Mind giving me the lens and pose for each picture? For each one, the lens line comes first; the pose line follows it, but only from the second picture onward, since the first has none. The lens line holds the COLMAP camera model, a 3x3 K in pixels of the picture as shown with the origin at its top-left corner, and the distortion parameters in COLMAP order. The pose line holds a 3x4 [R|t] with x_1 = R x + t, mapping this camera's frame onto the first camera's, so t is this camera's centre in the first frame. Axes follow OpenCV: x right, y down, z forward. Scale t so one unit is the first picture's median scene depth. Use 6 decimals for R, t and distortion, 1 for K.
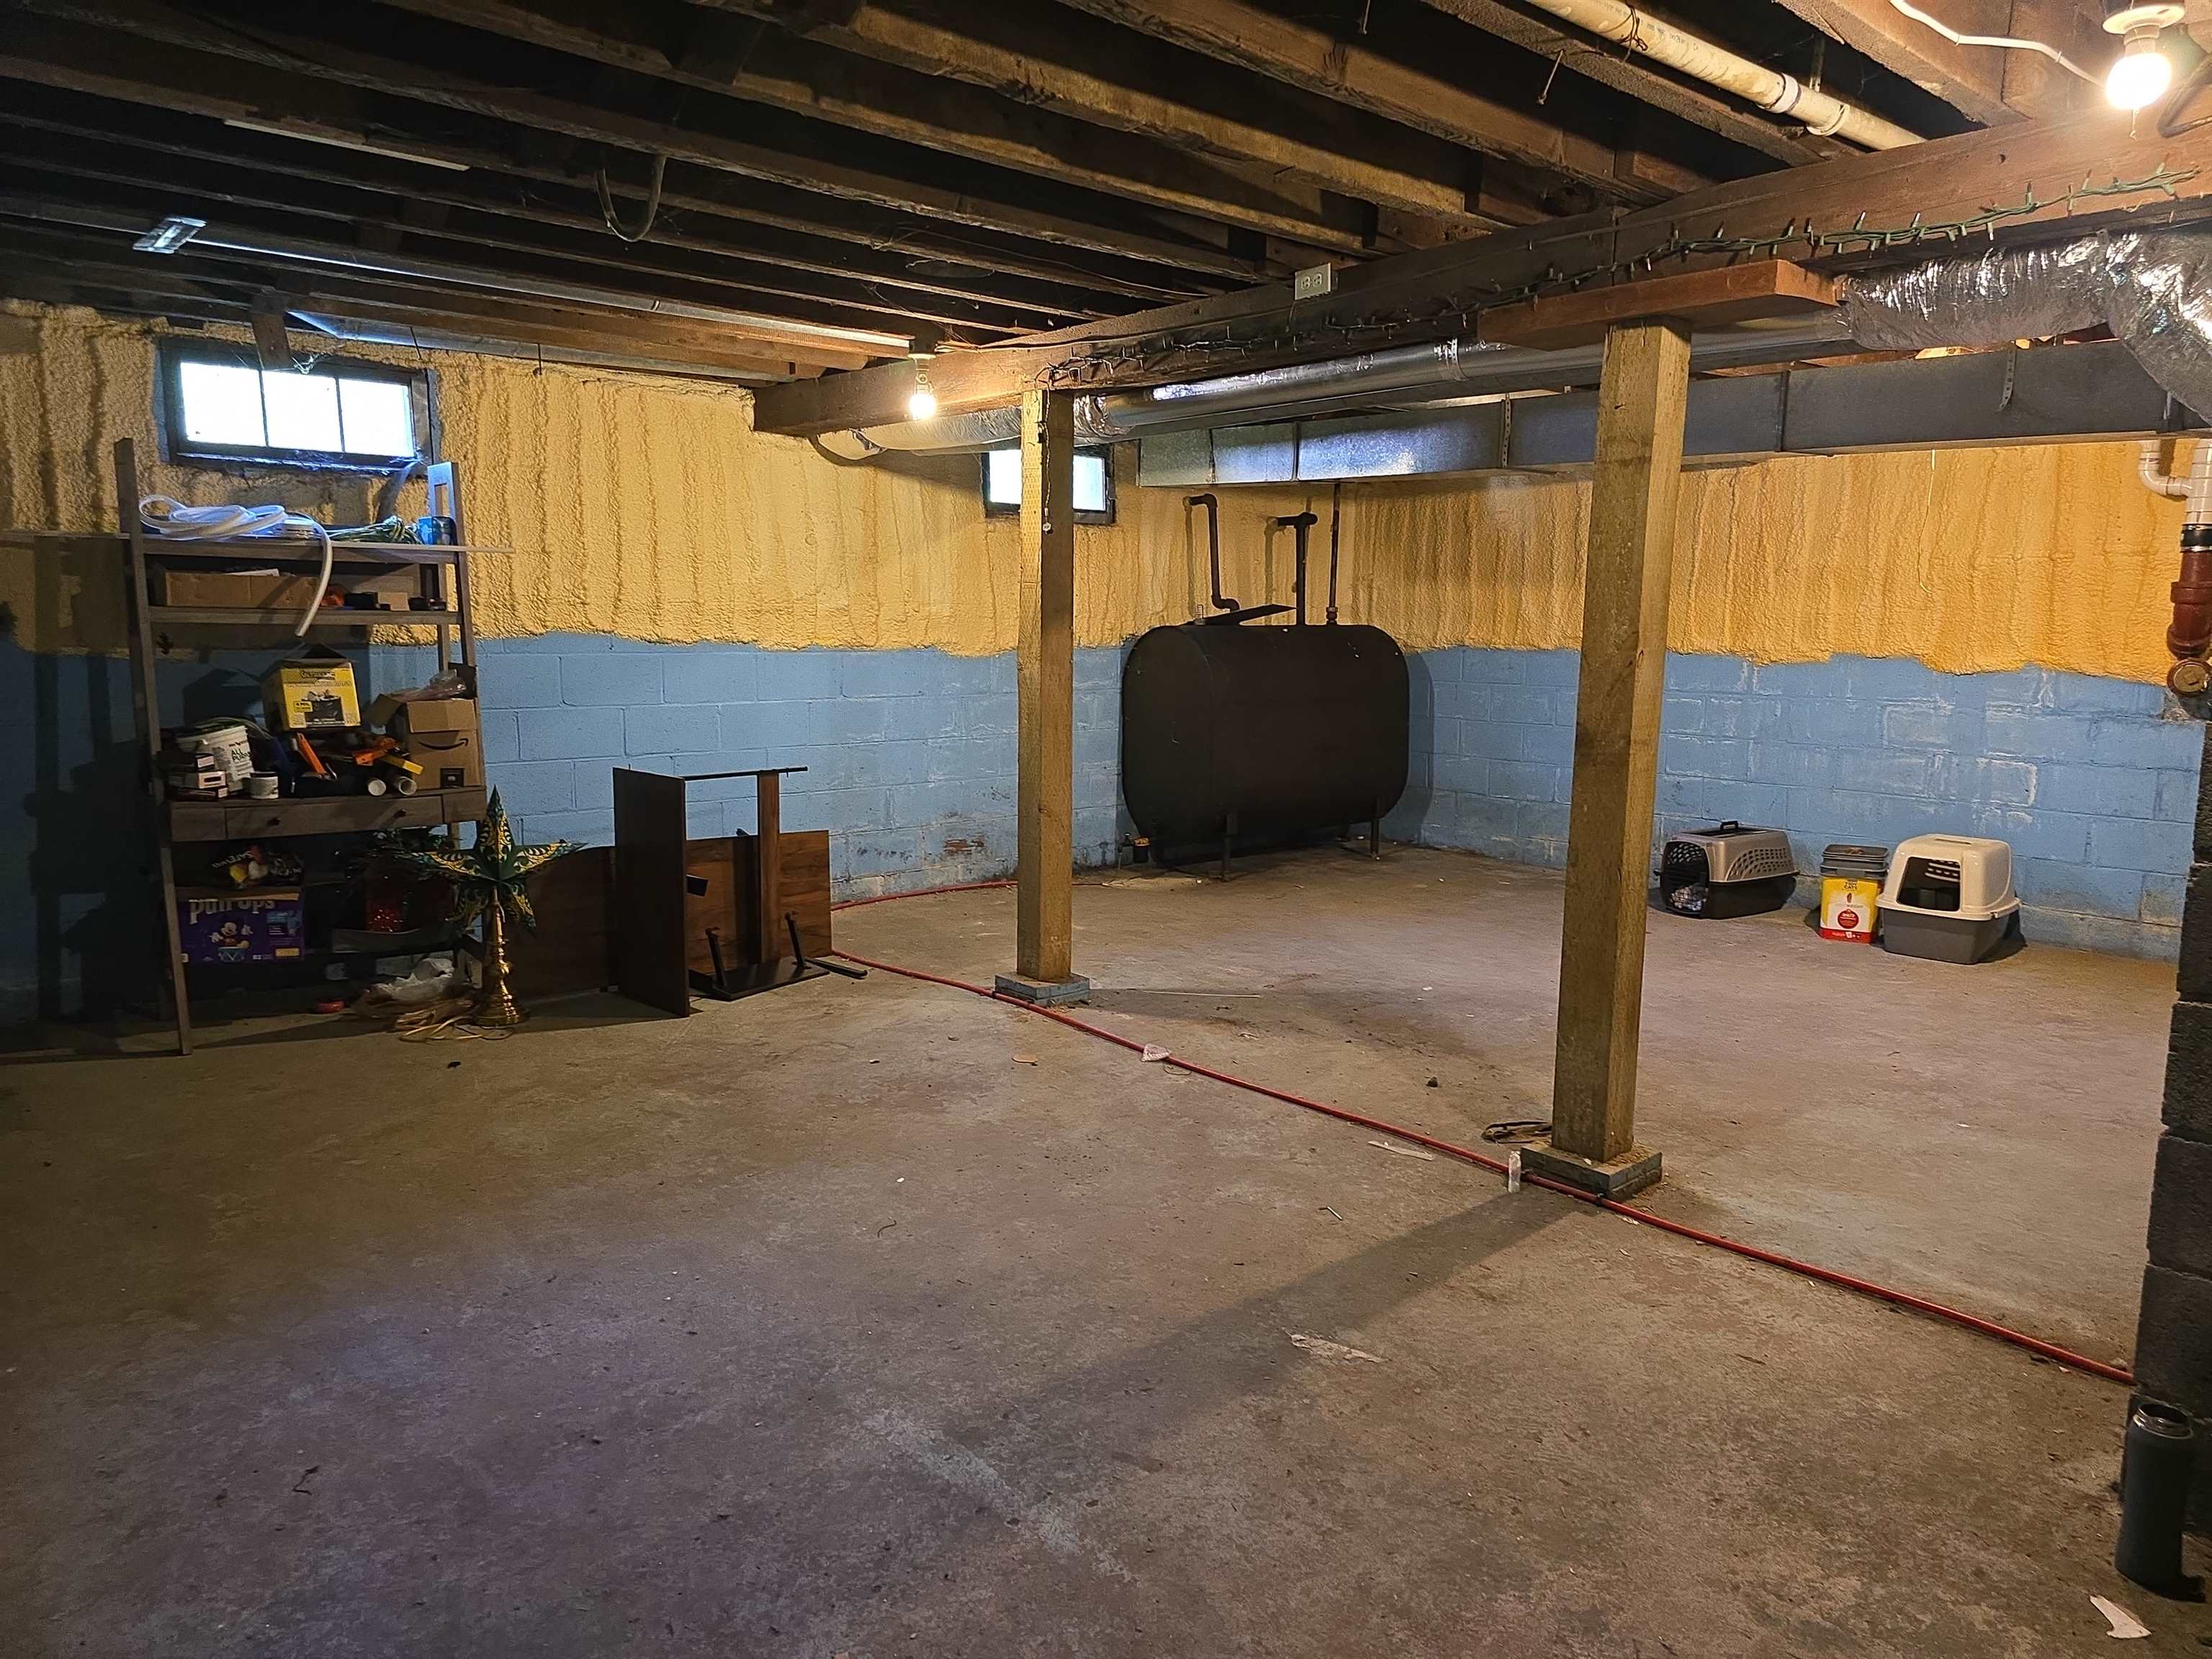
lens RADIAL K [[1485.1, 0, 1110.7], [0, 1485.1, 822.7], [0, 0, 1]] dist [0.091647, -0.103215]
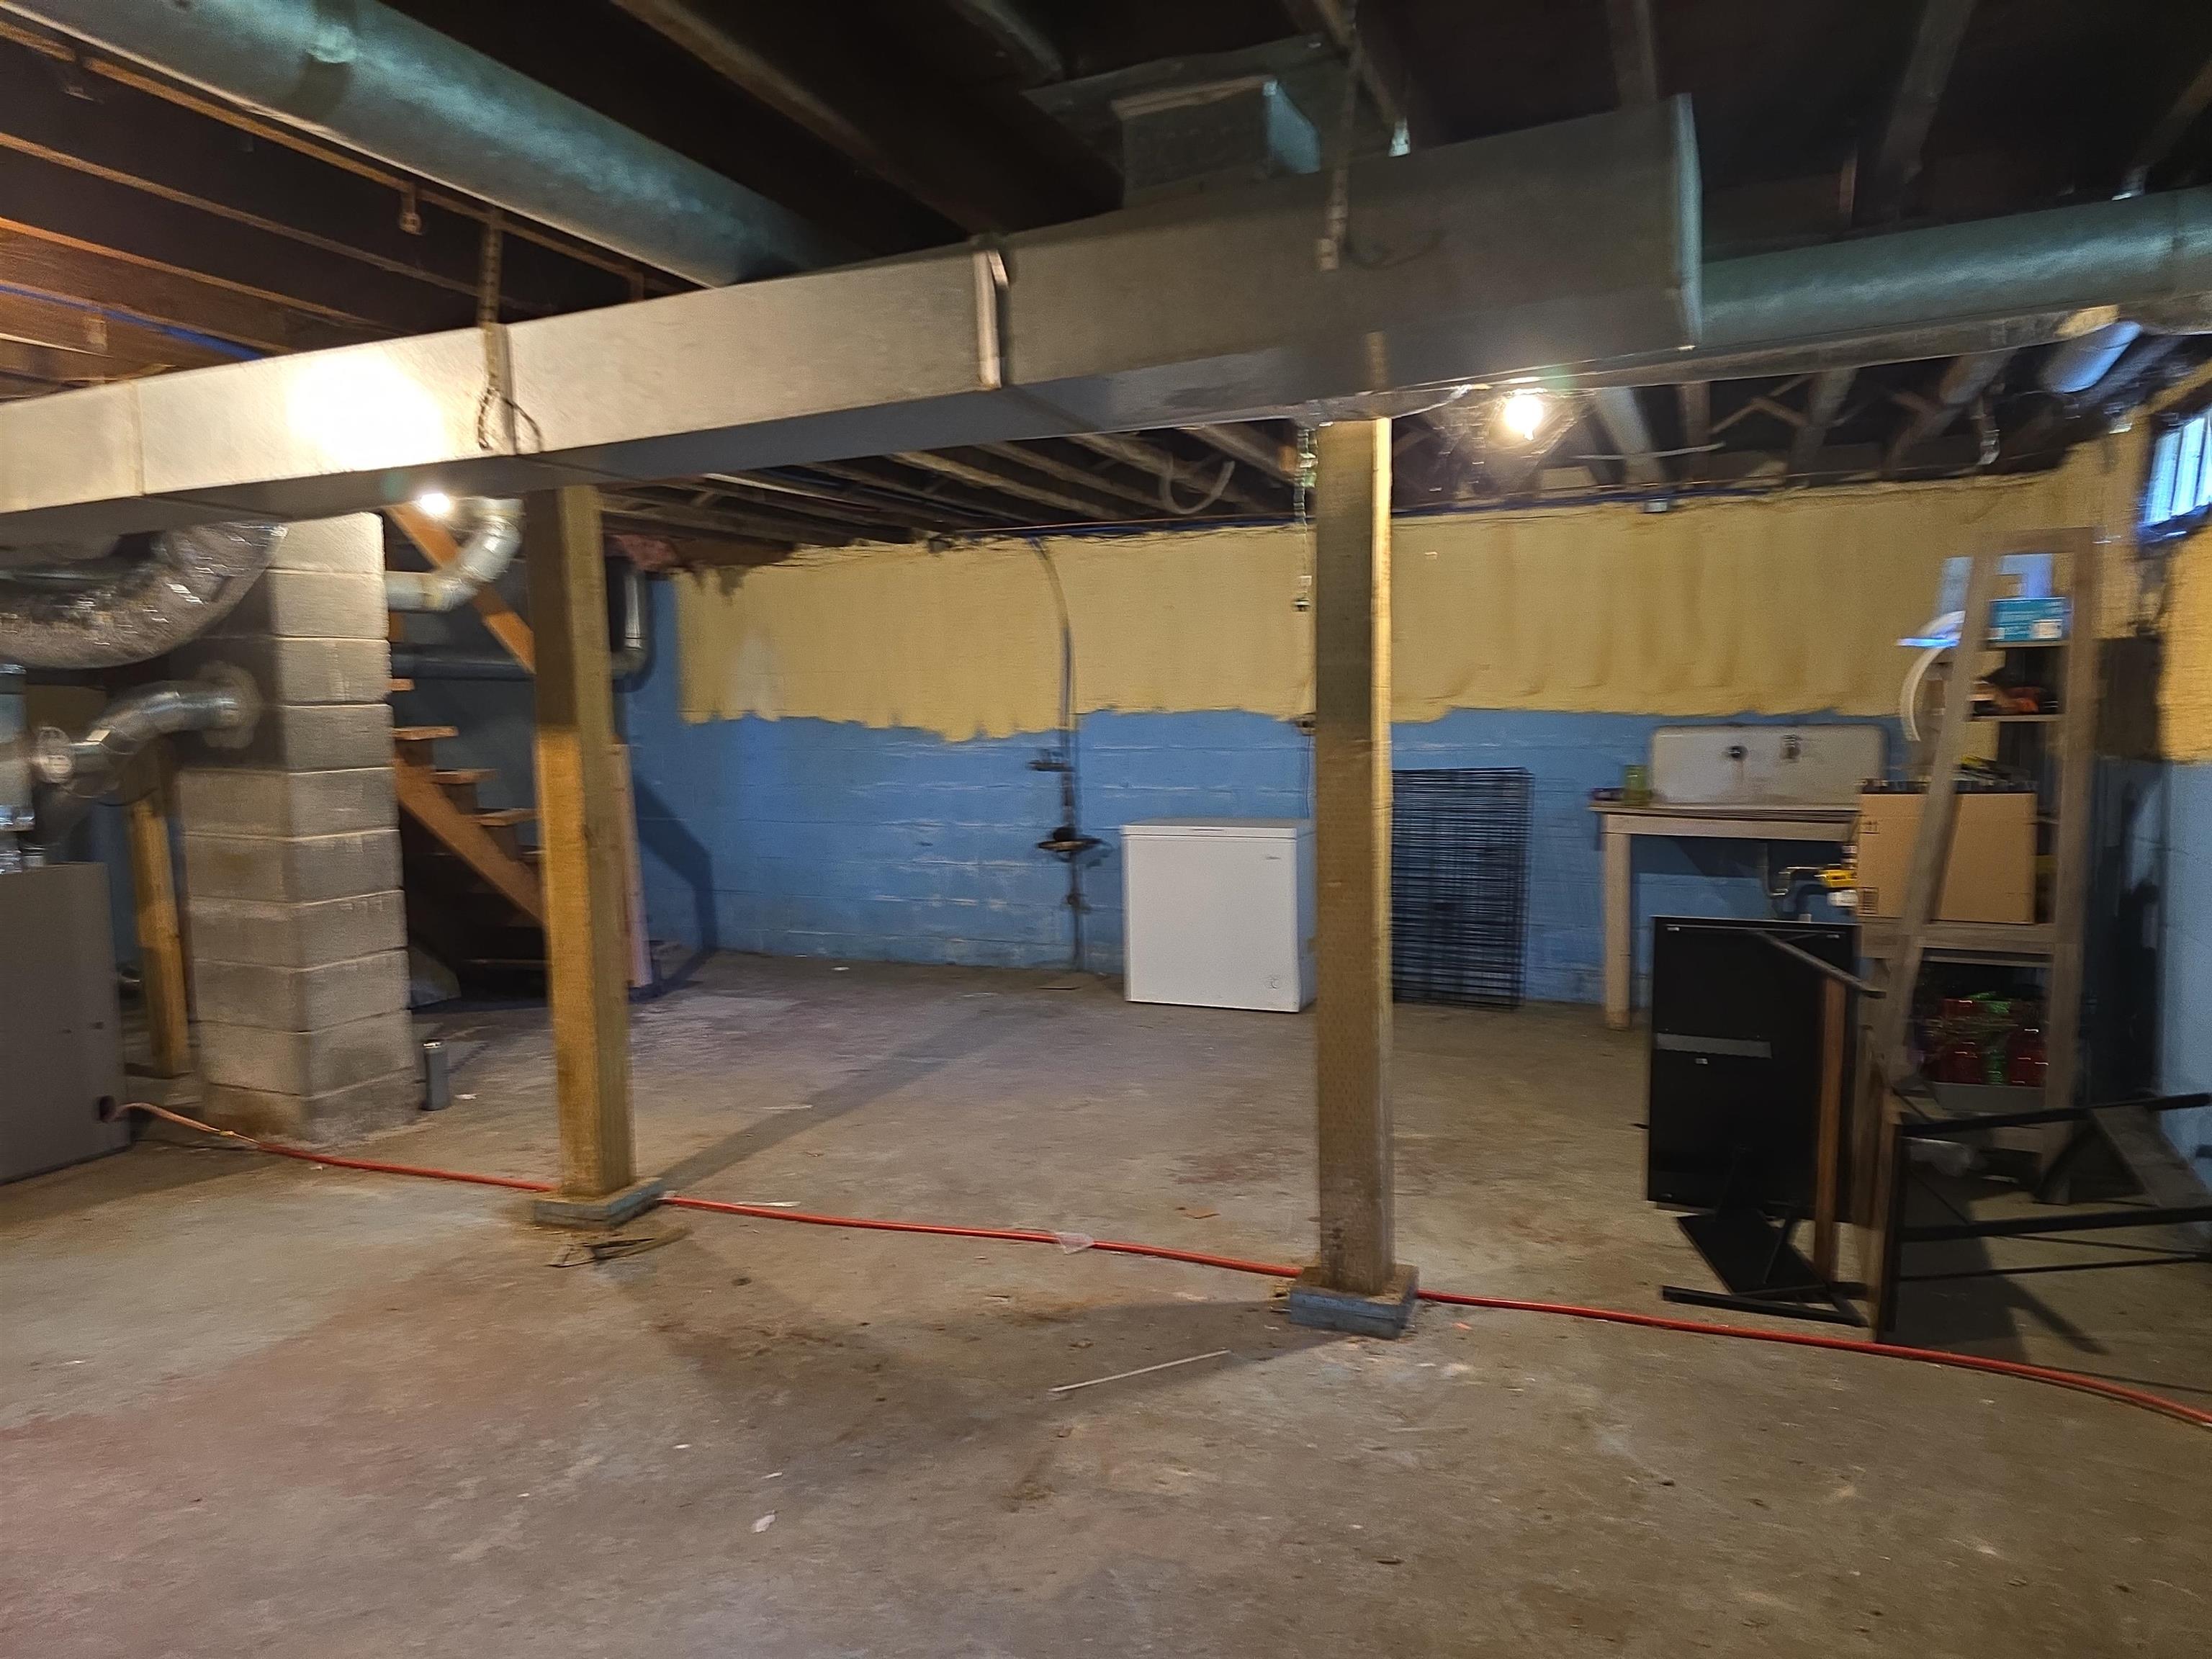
lens RADIAL K [[1500.3, 0, 1119.9], [0, 1500.3, 826.0], [0, 0, 1]] dist [0.078465, -0.057128]
pose [[-0.889975, 0.040970, -0.454166, 0.417645], [-0.059106, 0.977190, 0.203975, -0.270289], [0.452163, 0.208377, -0.867253, 1.847364]]
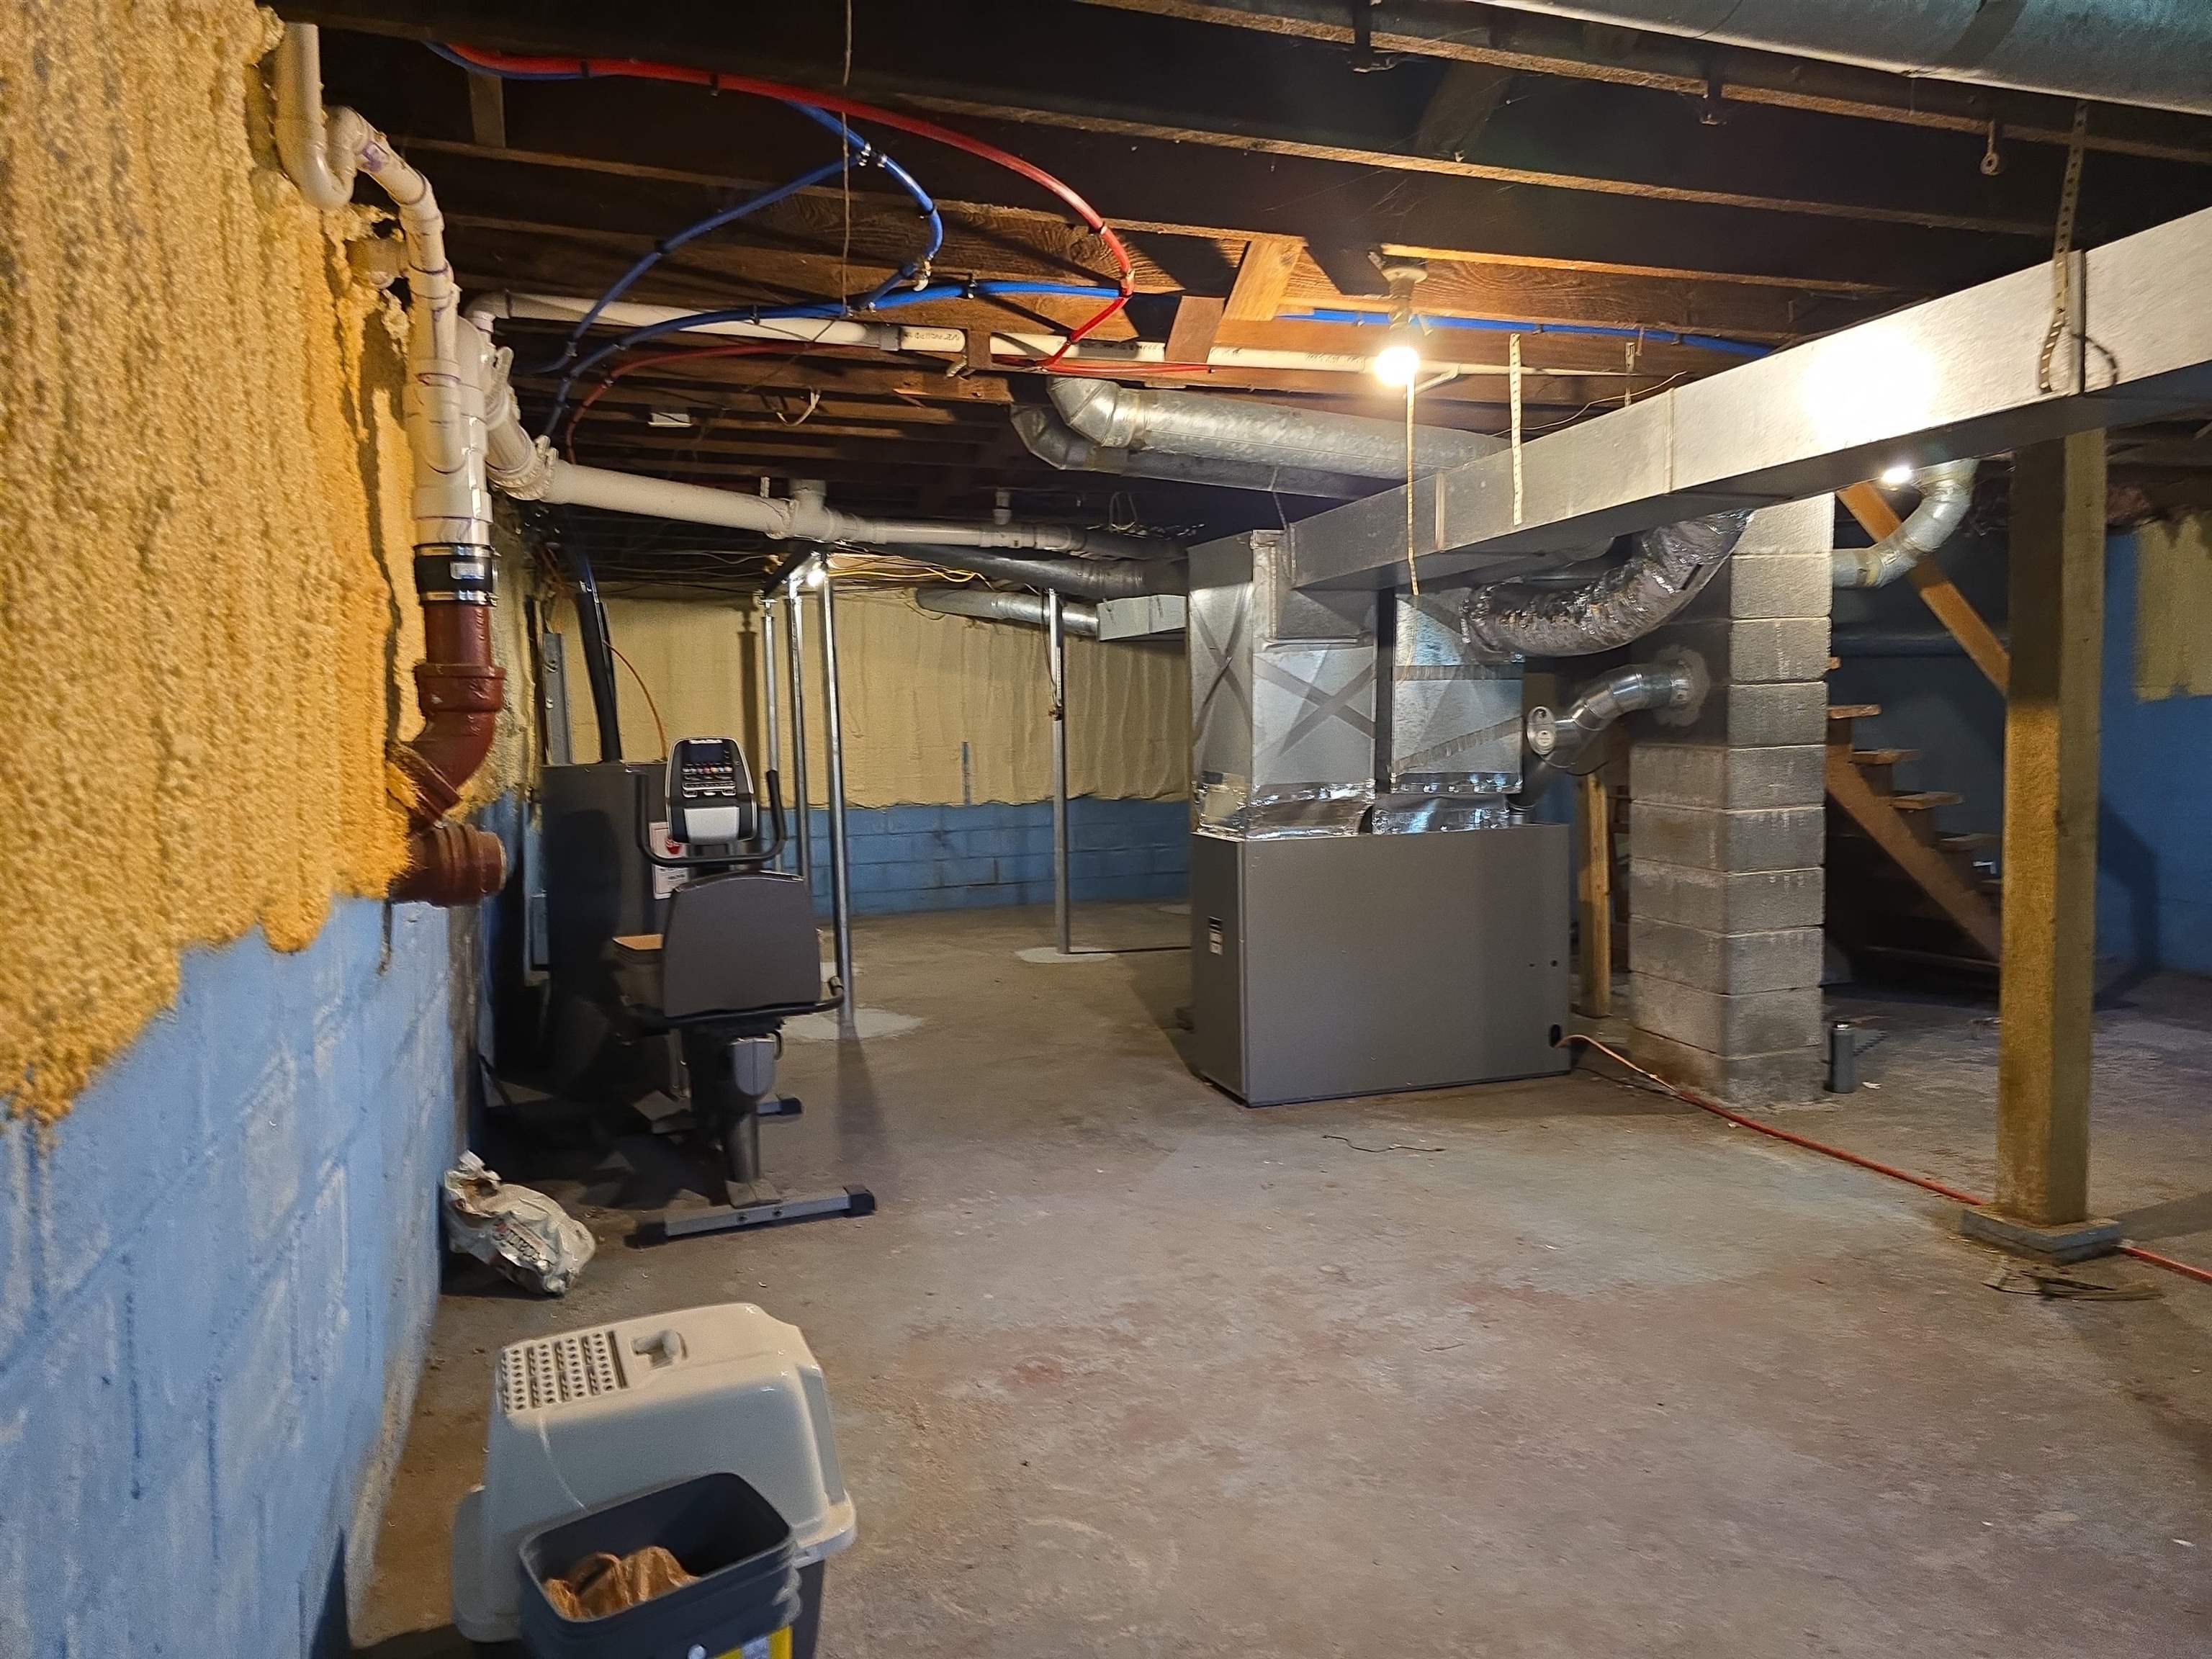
lens RADIAL K [[1500.3, 0, 1119.9], [0, 1500.3, 826.0], [0, 0, 1]] dist [0.078465, -0.057128]
pose [[-0.933975, -0.015867, 0.356986, 0.467754], [0.064377, 0.975196, 0.211773, -0.265137], [-0.351492, 0.220772, -0.909787, 1.841618]]
